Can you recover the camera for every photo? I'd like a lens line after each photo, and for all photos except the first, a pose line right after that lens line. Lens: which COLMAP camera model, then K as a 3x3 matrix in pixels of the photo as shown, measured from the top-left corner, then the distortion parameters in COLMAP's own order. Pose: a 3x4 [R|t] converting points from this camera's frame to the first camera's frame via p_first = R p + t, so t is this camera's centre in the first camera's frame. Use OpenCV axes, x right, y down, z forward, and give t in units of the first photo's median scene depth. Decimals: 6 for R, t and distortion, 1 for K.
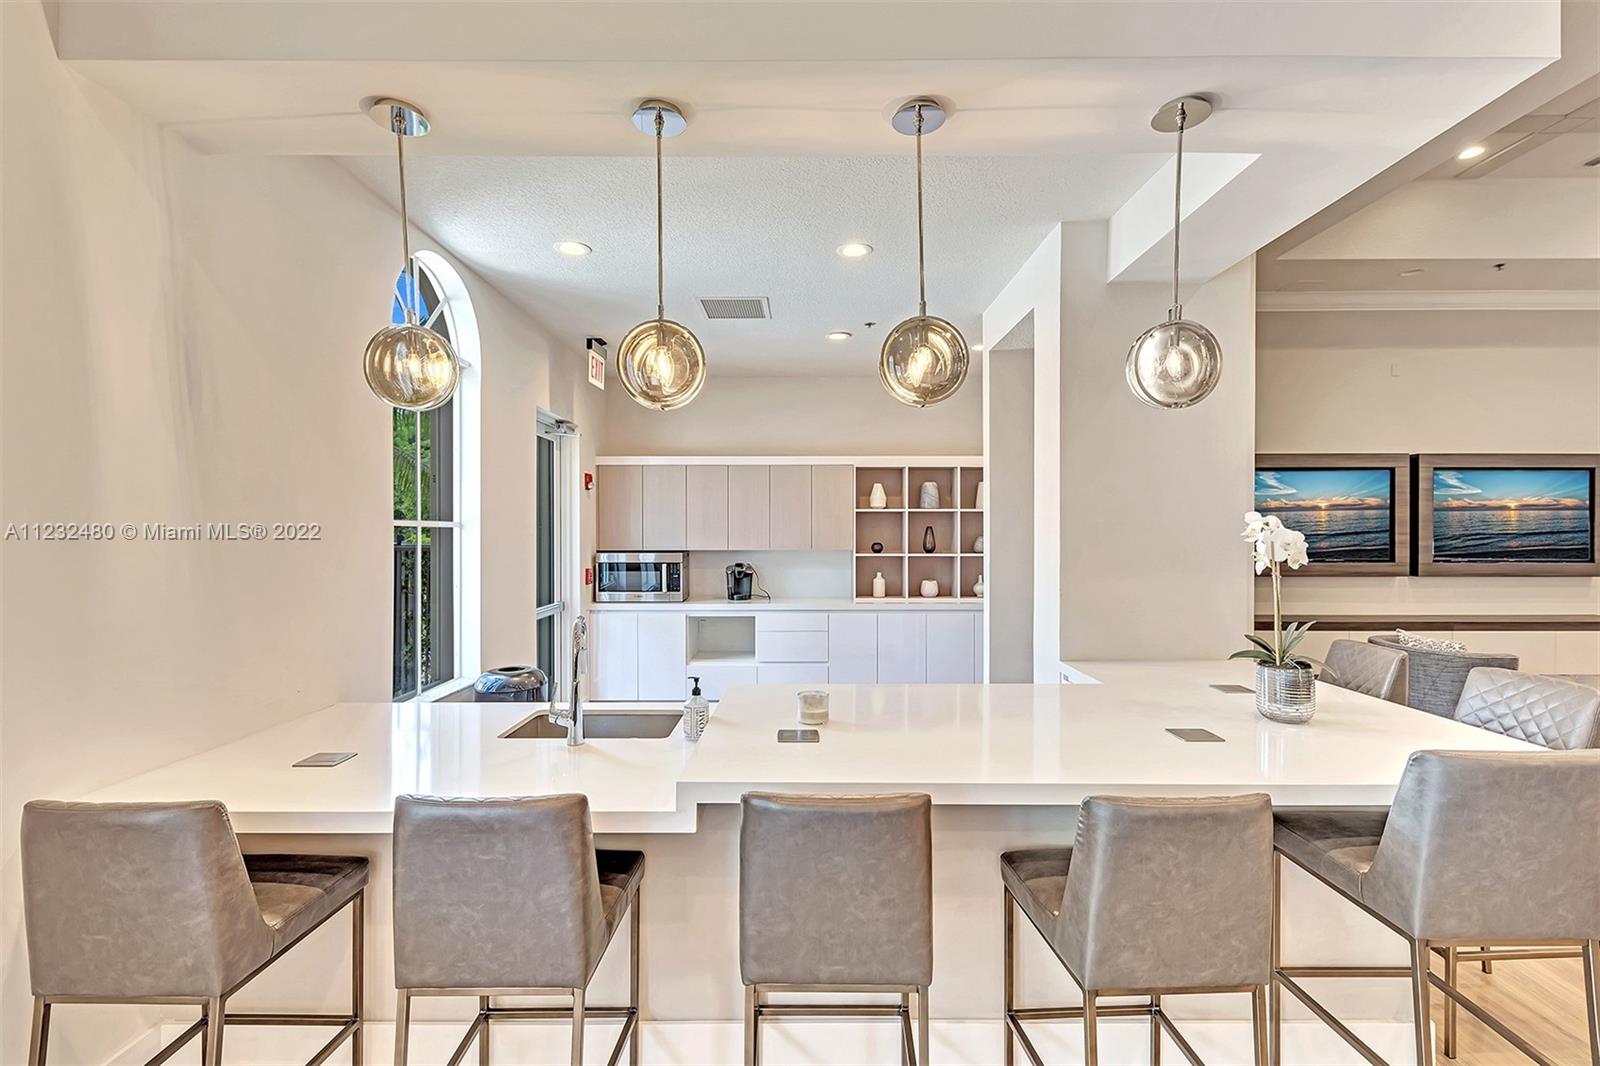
lens RADIAL K [[487.7, 0, 802.3], [0, 487.7, 533.5], [0, 0, 1]] dist [-0.000462, -0.000024]
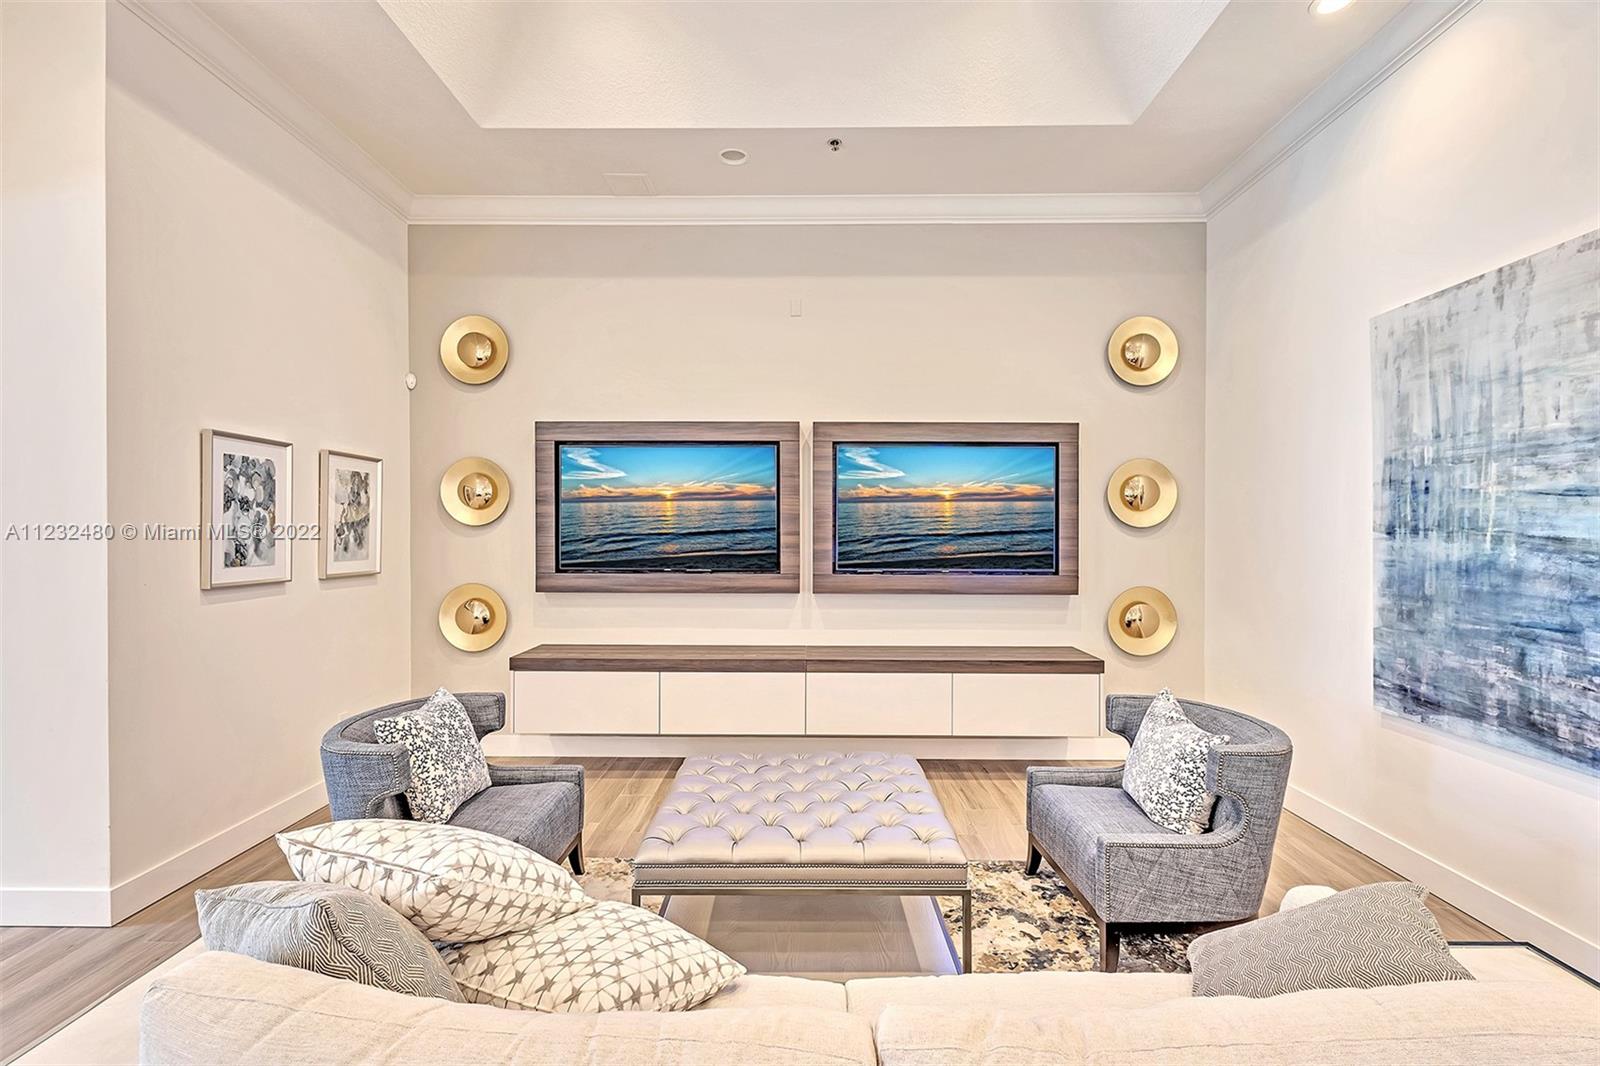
lens RADIAL K [[694.2, 0, 800.6], [0, 694.2, 530.0], [0, 0, 1]] dist [-0.000729, -0.000098]
pose [[0.999839, 0.002716, -0.017711, 1.264525], [-0.002807, 0.999983, -0.005106, 0.000100], [0.017697, 0.005155, 0.999830, -0.017855]]
